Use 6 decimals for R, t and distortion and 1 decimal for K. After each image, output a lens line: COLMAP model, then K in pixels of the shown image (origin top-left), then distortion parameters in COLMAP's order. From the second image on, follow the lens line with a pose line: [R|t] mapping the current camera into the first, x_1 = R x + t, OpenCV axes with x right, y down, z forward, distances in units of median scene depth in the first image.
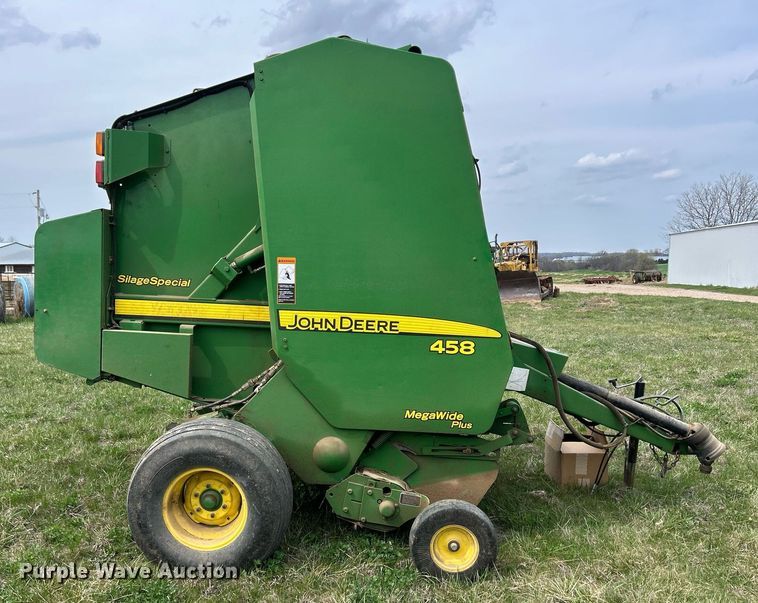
lens RADIAL K [[710.5, 0, 376.5], [0, 710.5, 322.6], [0, 0, 1]] dist [0.048910, -0.004589]
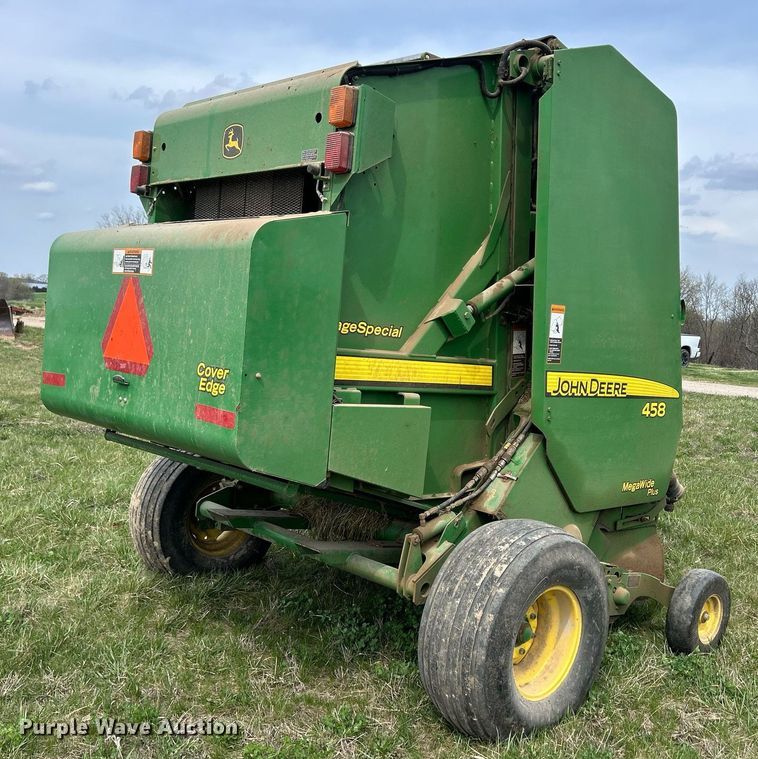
lens RADIAL K [[819.3, 0, 418.6], [0, 819.3, 378.2], [0, 0, 1]] dist [0.062758, -0.008577]
pose [[0.699022, -0.015539, 0.714931, -0.884079], [0.002646, 0.999813, 0.019145, -0.028187], [-0.715095, -0.011491, 0.698933, 0.470035]]
